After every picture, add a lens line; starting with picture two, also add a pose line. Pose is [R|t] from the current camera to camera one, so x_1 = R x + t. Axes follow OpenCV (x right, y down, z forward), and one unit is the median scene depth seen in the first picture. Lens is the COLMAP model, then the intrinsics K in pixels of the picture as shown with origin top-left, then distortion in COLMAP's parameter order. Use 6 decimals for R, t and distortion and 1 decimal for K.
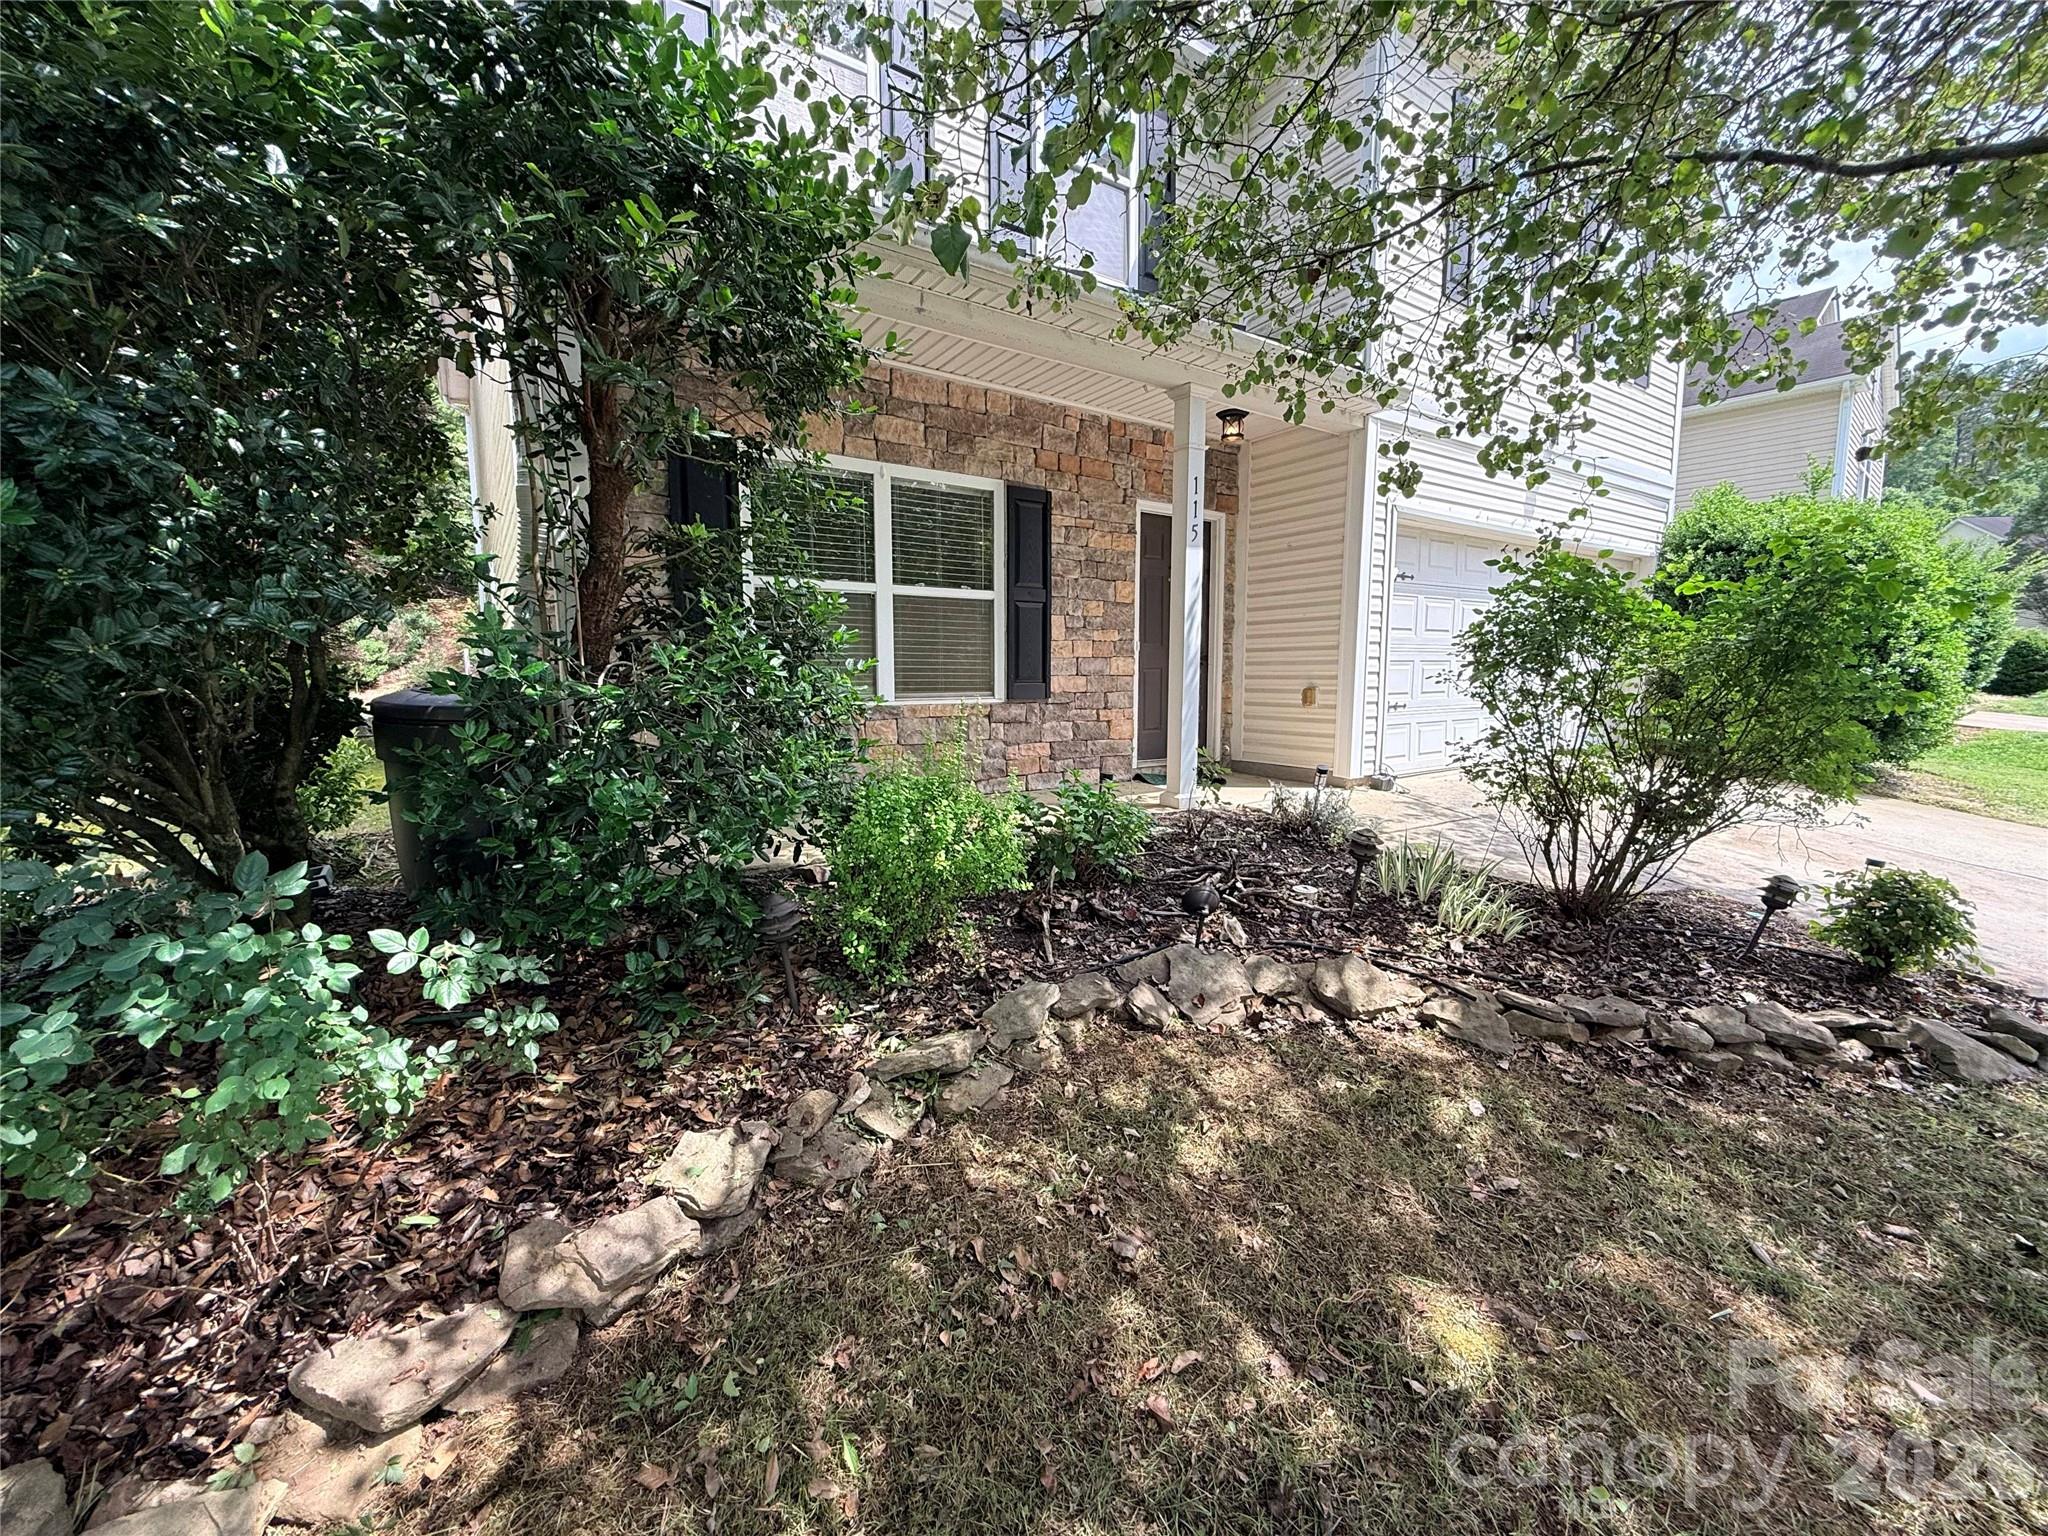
lens RADIAL K [[812.7, 0, 1023.6], [0, 812.7, 761.1], [0, 0, 1]] dist [-0.002638, 0.000385]
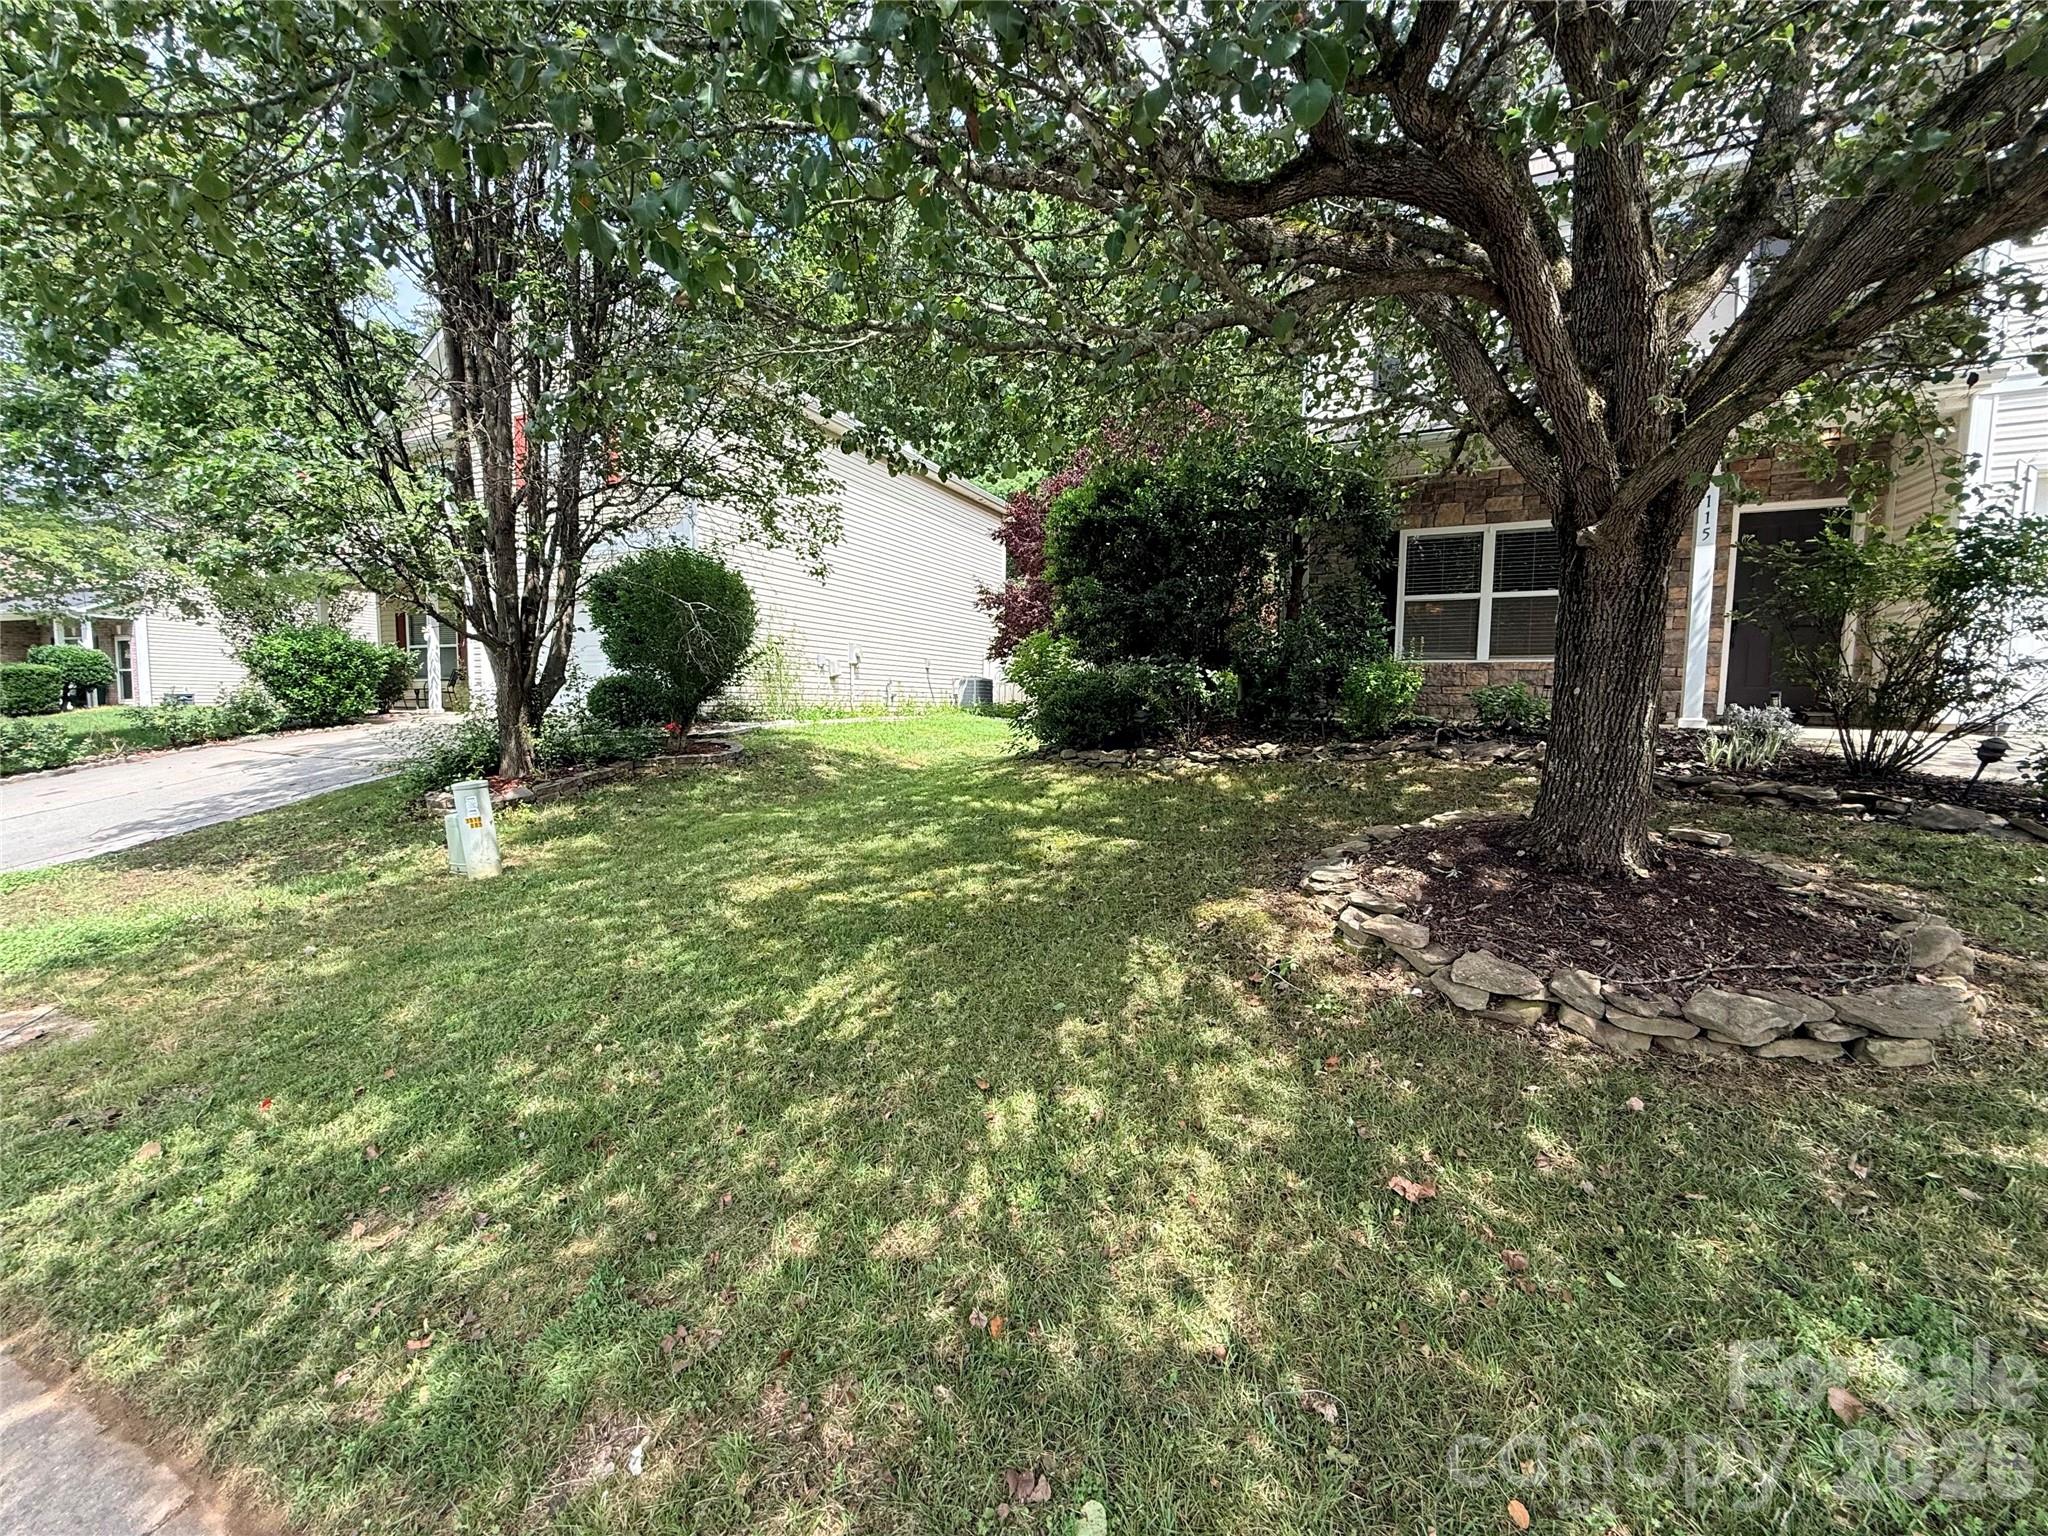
lens RADIAL K [[812.7, 0, 1022.0], [0, 812.7, 762.6], [0, 0, 1]] dist [-0.002638, 0.000385]
pose [[0.527638, 0.072145, -0.846400, 0.737074], [-0.103597, 0.994415, 0.020180, 0.195199], [0.843129, 0.077037, 0.532165, -0.678577]]
